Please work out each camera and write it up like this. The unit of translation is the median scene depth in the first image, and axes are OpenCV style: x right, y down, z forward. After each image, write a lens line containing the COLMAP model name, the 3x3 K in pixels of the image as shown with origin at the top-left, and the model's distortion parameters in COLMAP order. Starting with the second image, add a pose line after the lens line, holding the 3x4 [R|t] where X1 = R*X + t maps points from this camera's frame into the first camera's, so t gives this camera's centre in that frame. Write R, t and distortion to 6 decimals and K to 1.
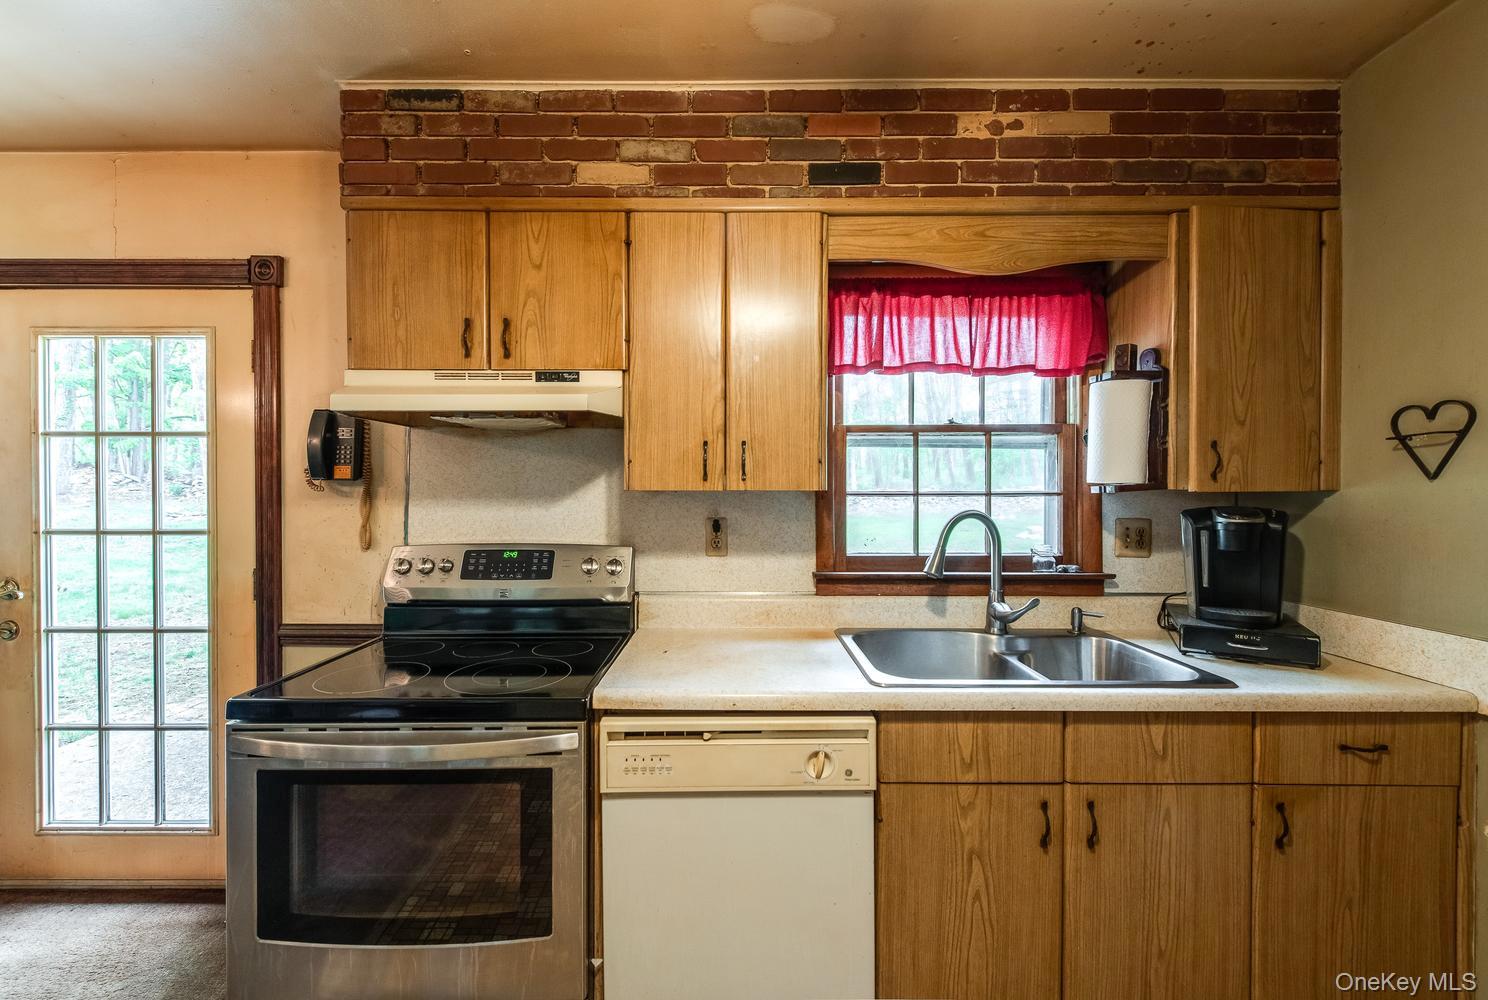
lens RADIAL K [[582.2, 0, 741.5], [0, 582.2, 499.2], [0, 0, 1]] dist [-0.000707, 0.000050]
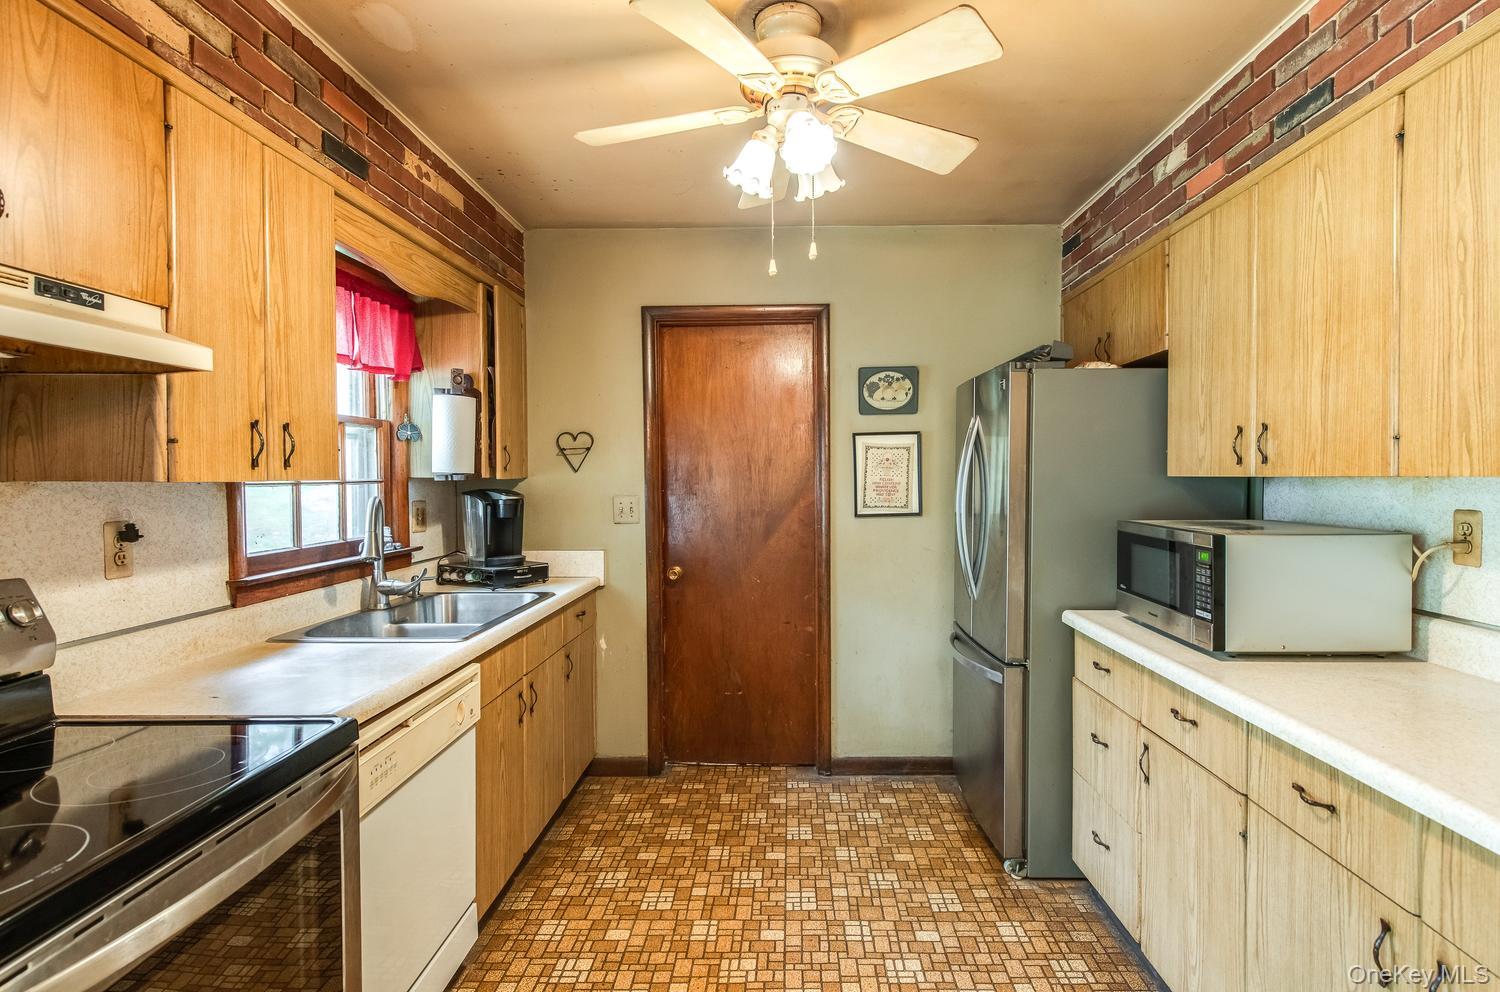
lens RADIAL K [[770.4, 0, 750.5], [0, 770.4, 488.8], [0, 0, 1]] dist [-0.000832, -0.000243]
pose [[0.039086, -0.018445, 0.999066, -1.095251], [0.013415, 0.999749, 0.017933, -0.014384], [-0.999146, 0.012701, 0.039323, 0.272150]]
